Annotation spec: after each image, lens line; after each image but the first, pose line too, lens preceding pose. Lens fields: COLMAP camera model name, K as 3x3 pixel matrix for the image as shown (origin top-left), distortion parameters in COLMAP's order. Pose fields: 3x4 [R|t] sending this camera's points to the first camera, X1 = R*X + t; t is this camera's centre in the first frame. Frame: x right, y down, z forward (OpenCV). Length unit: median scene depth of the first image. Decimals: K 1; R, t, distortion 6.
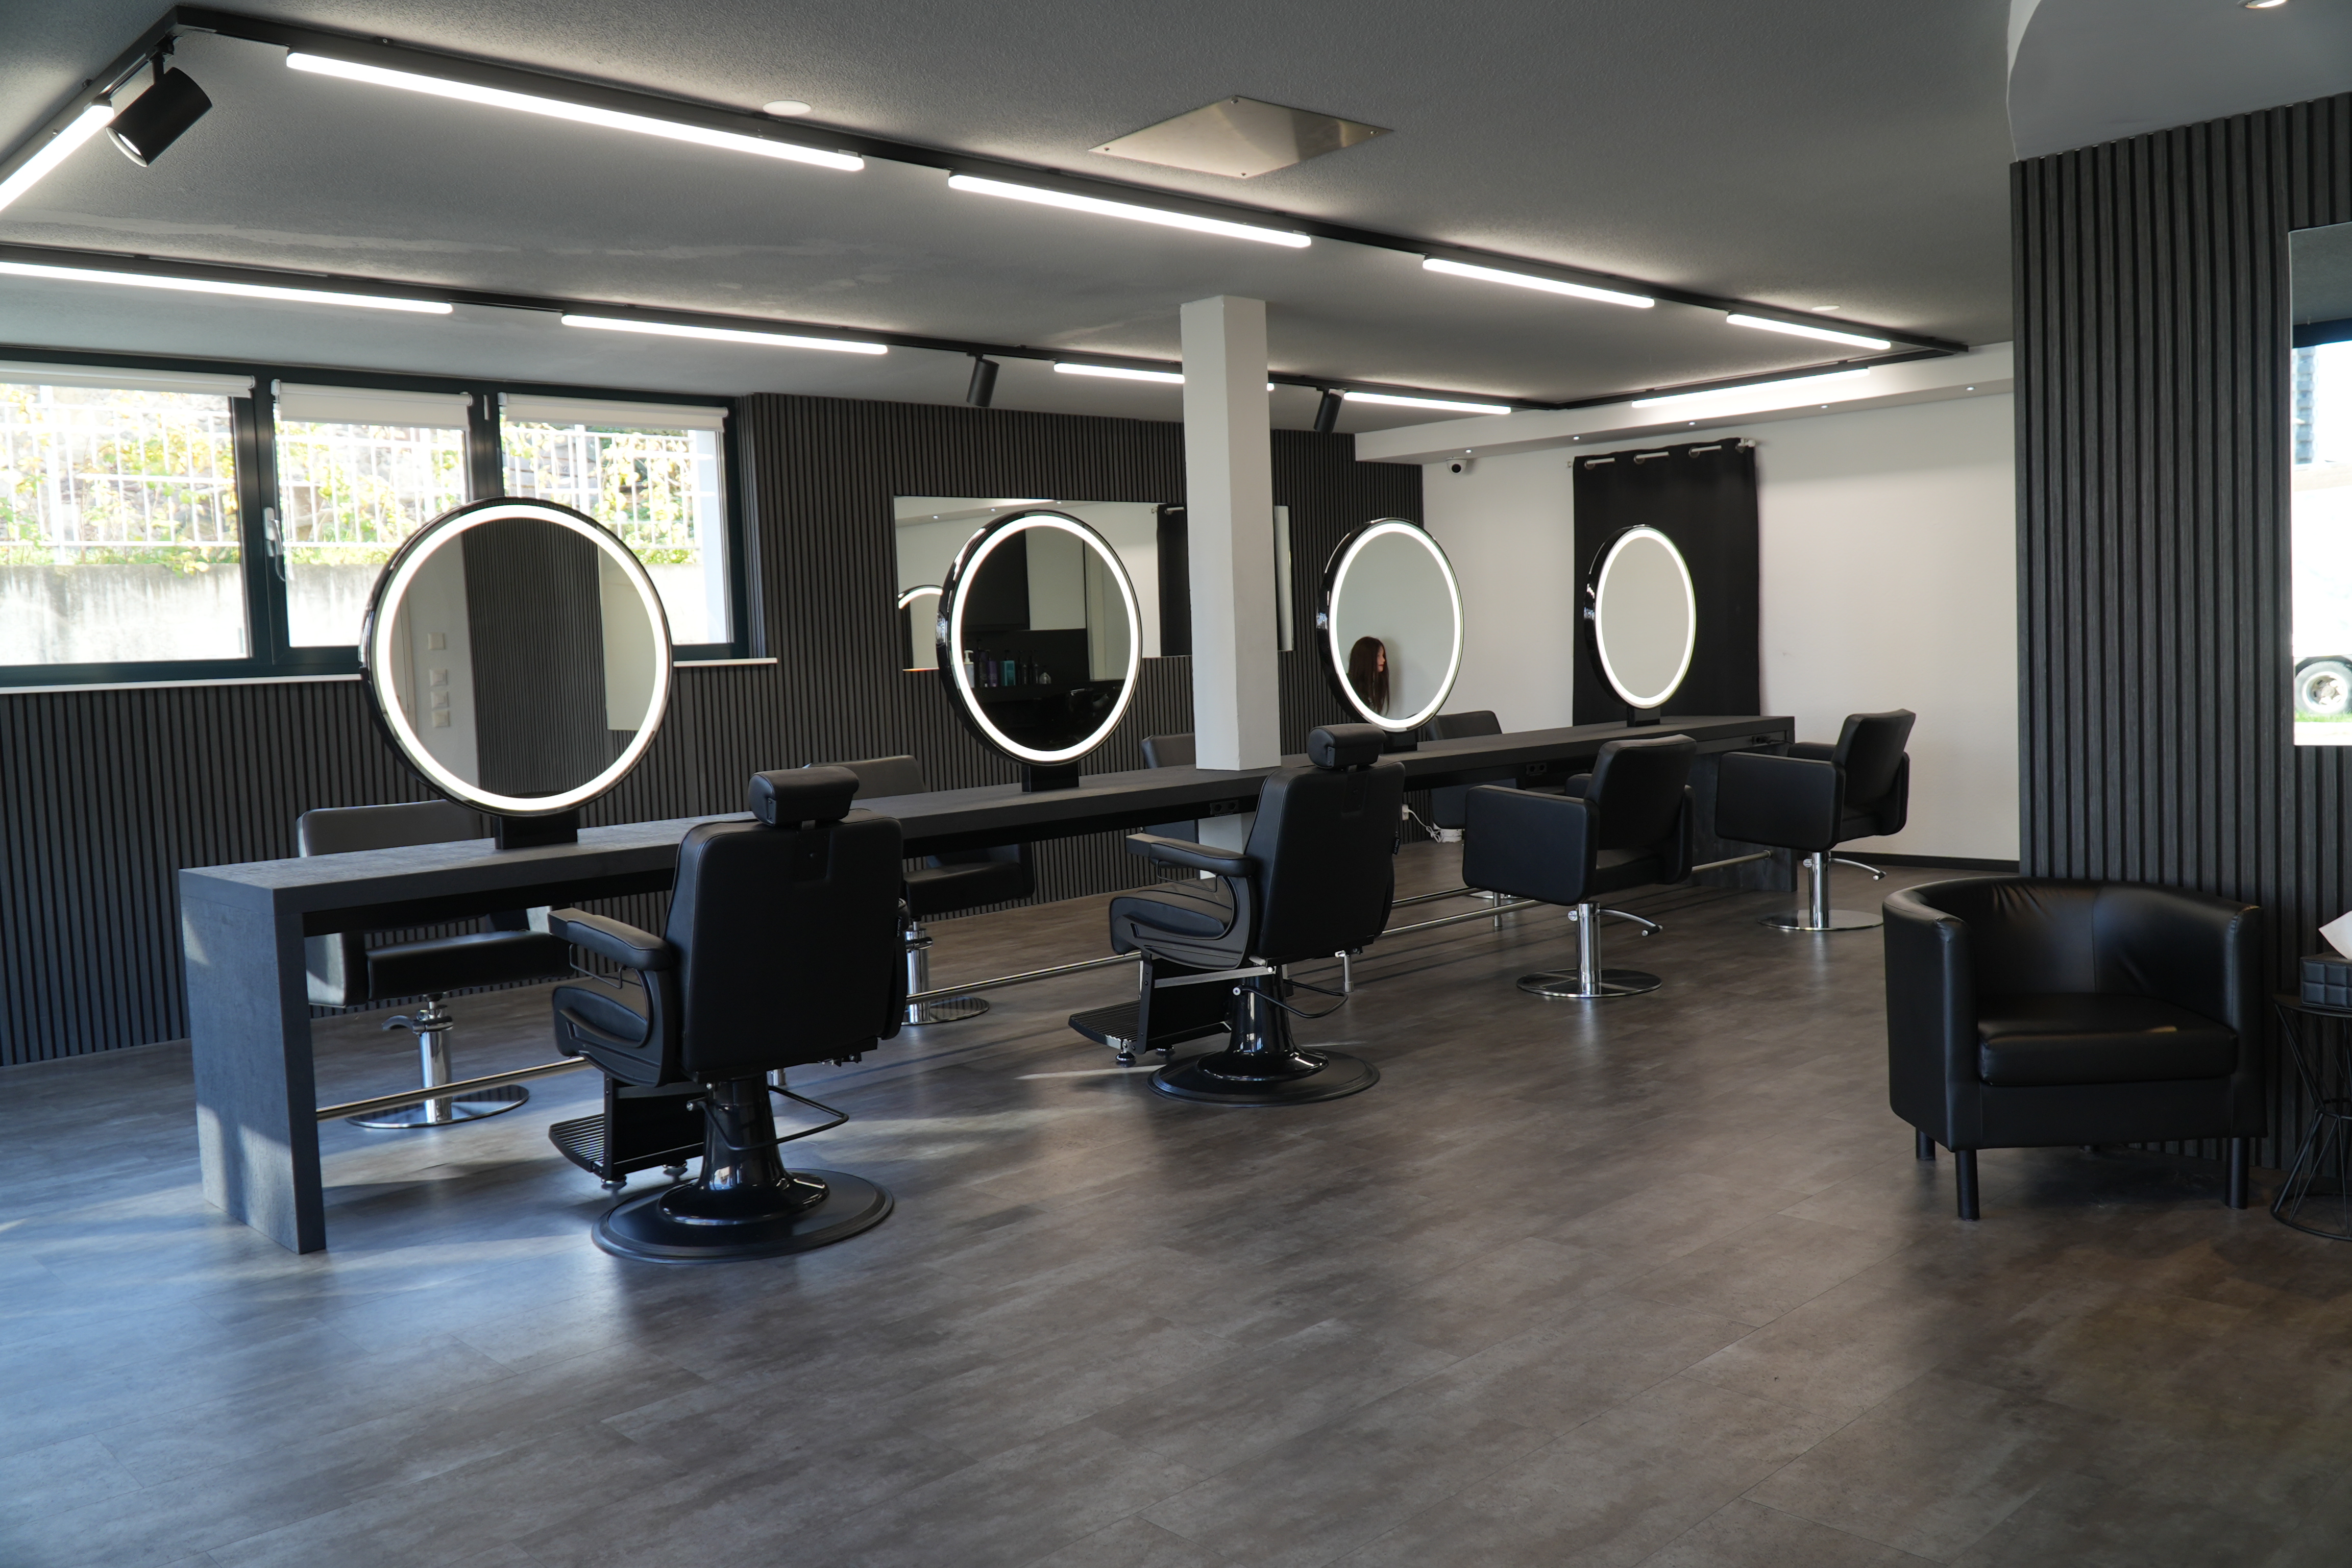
lens RADIAL K [[1906.4, 0, 1176.0], [0, 1906.4, 784.0], [0, 0, 1]] dist [0.006740, -0.031498]
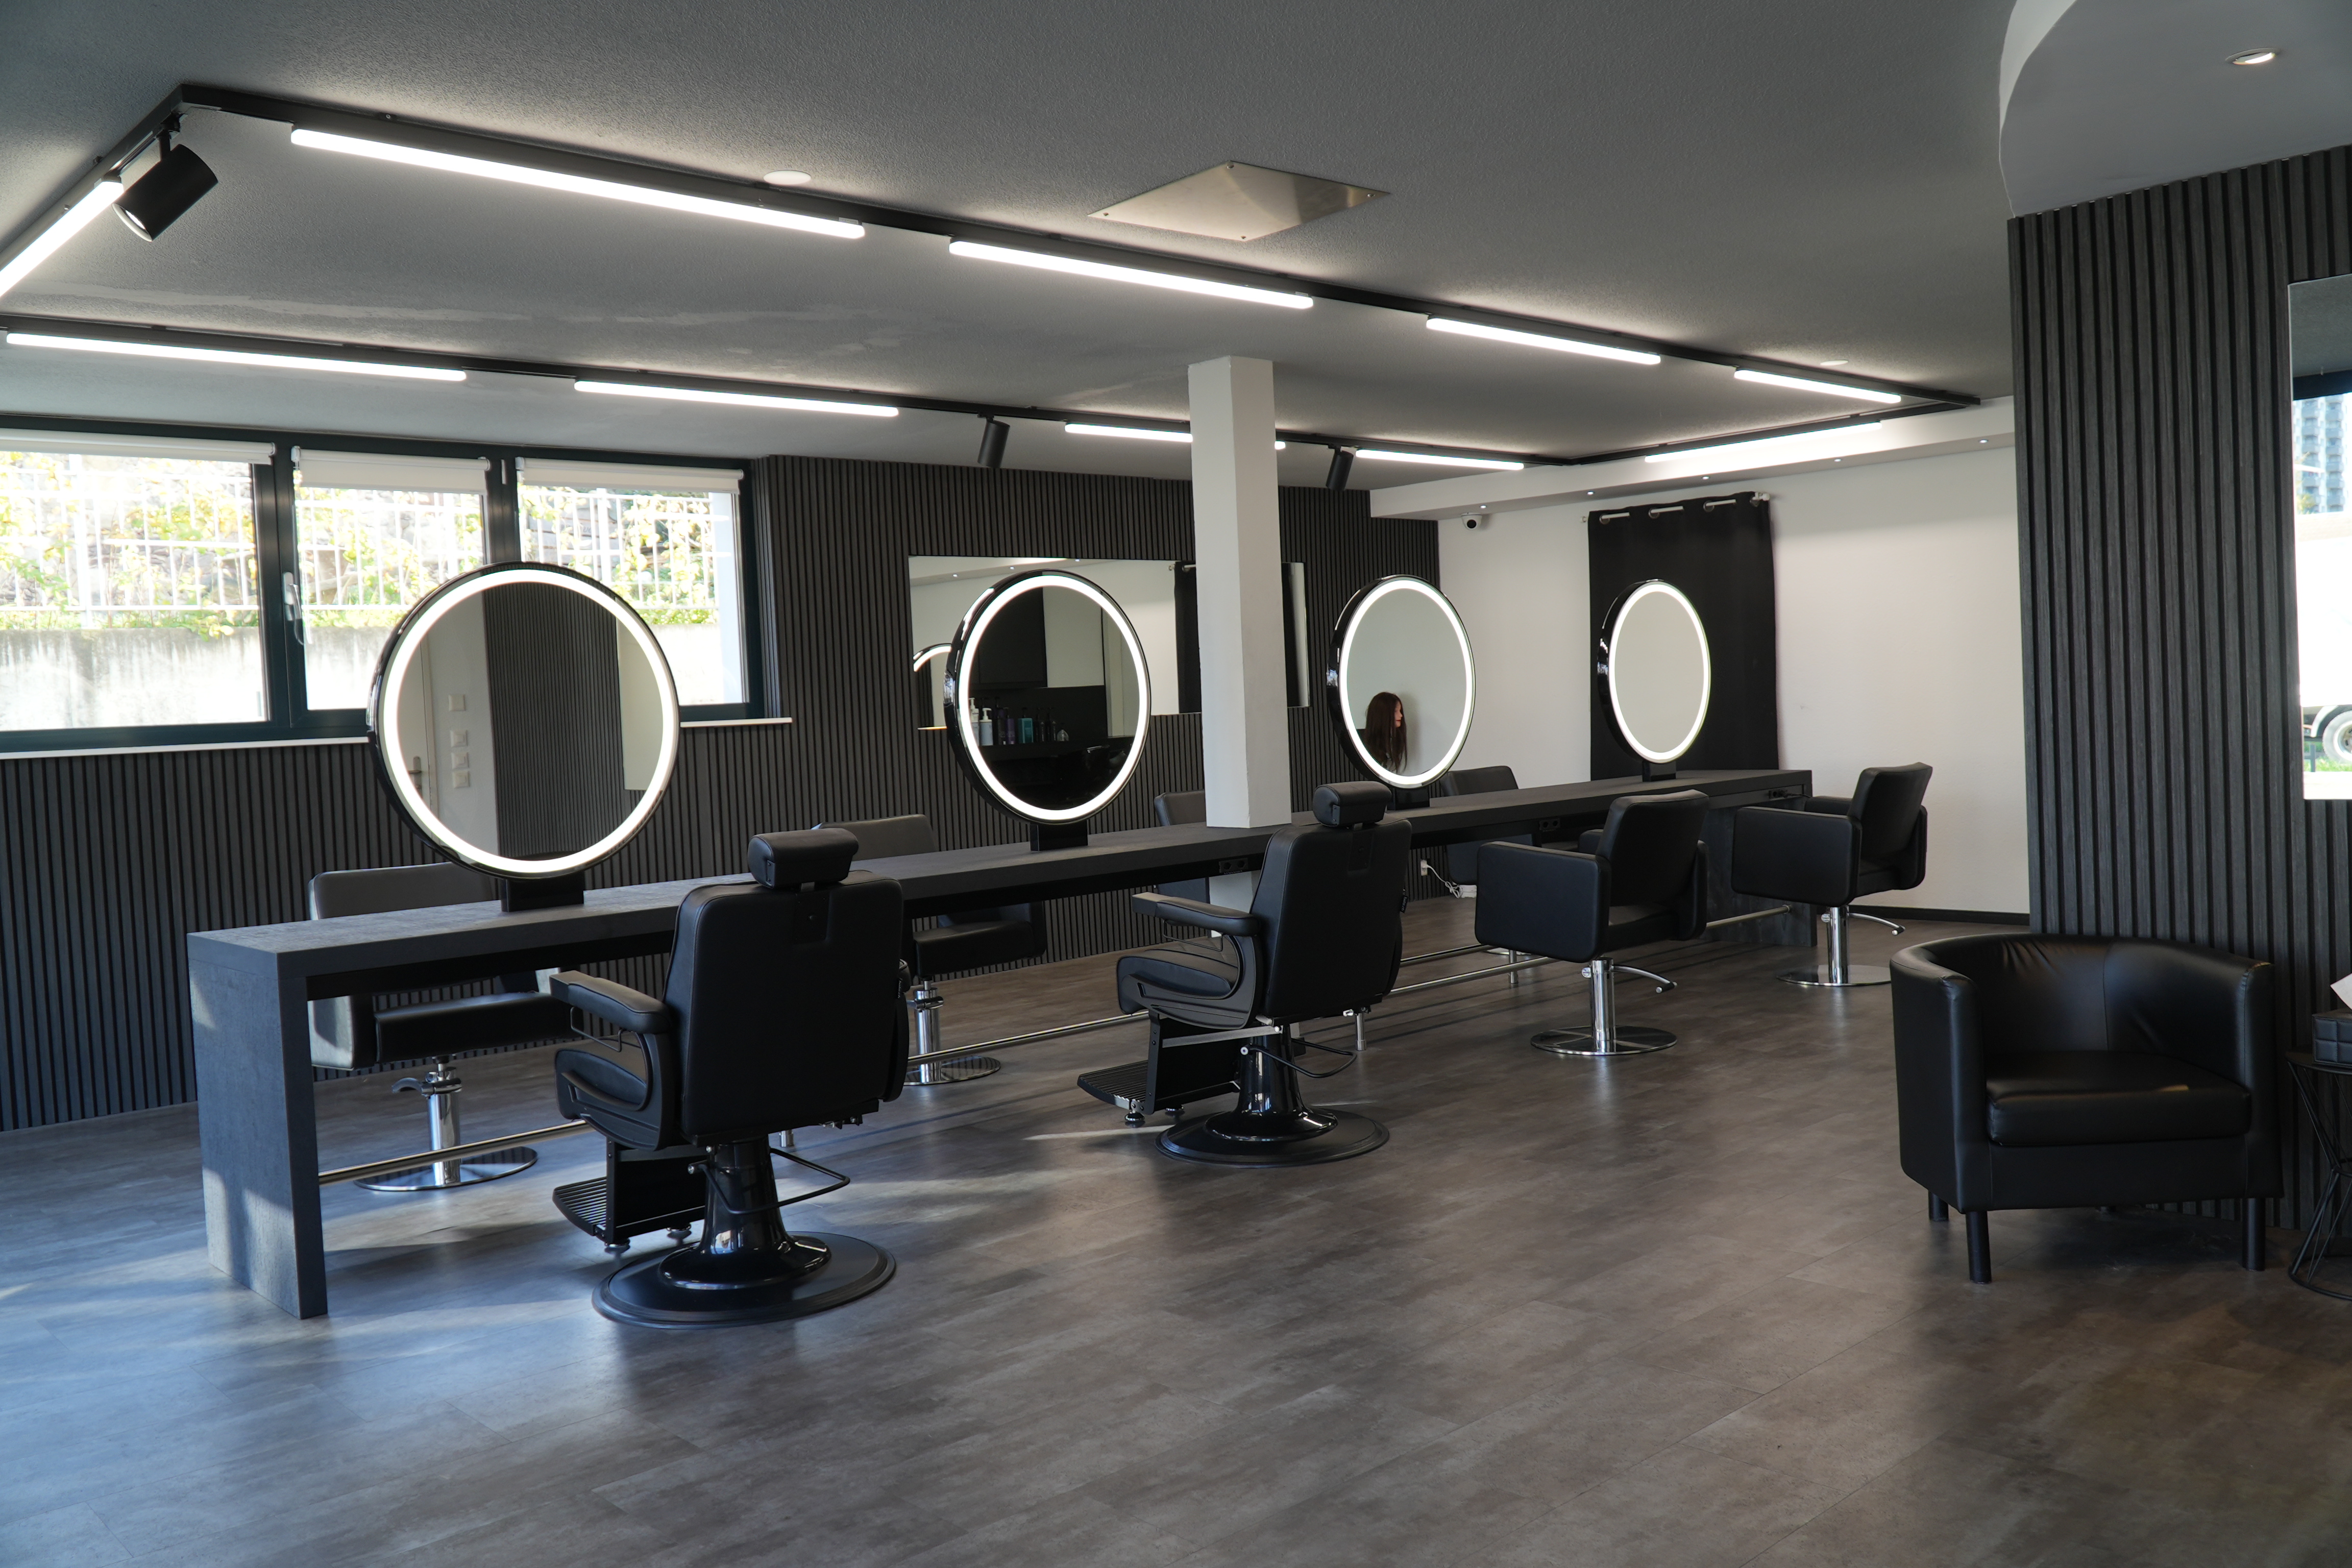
lens RADIAL K [[1906.4, 0, 1176.0], [0, 1906.4, 784.0], [0, 0, 1]] dist [0.006740, -0.031498]
pose [[0.999875, -0.005312, -0.014896, 0.012812], [0.004884, 0.999580, -0.028568, -0.002433], [0.015042, 0.028492, 0.999481, 0.000861]]
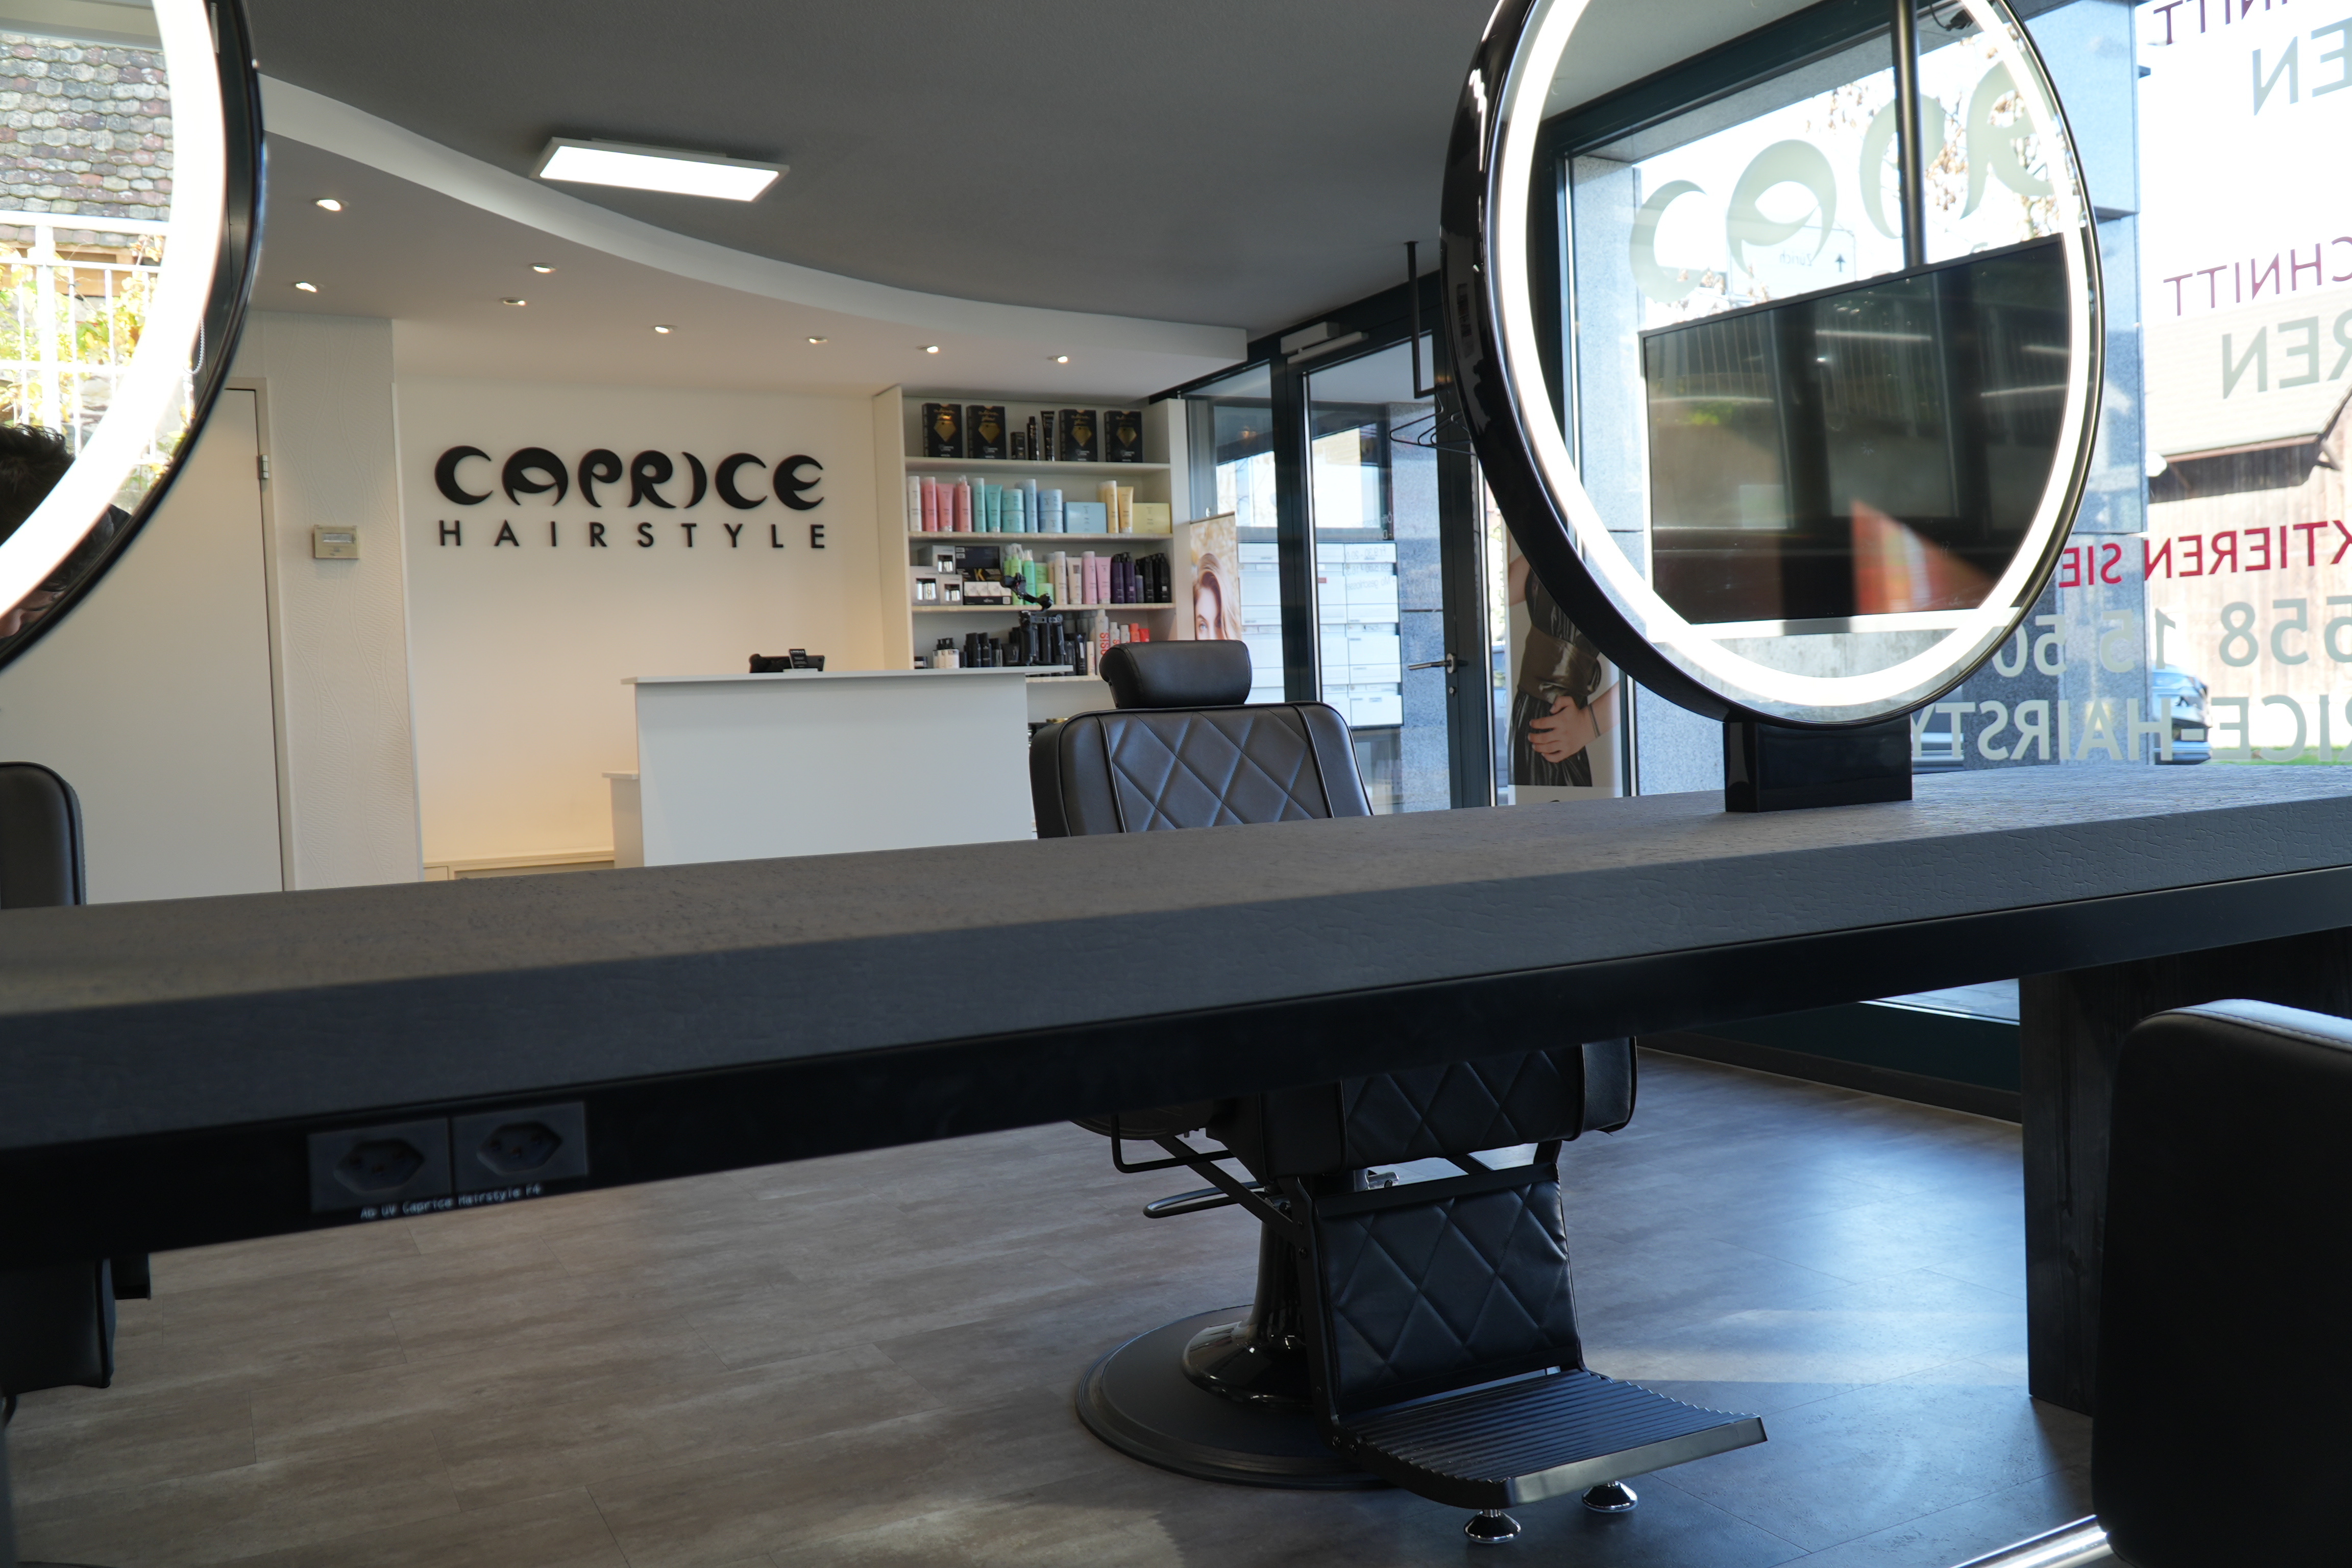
lens RADIAL K [[1906.4, 0, 1176.0], [0, 1906.4, 784.0], [0, 0, 1]] dist [0.006740, -0.031498]
pose [[-0.959848, 0.070004, 0.271646, -0.318182], [0.100774, 0.989768, 0.101012, -0.021450], [-0.261795, 0.124331, -0.957081, 1.388548]]
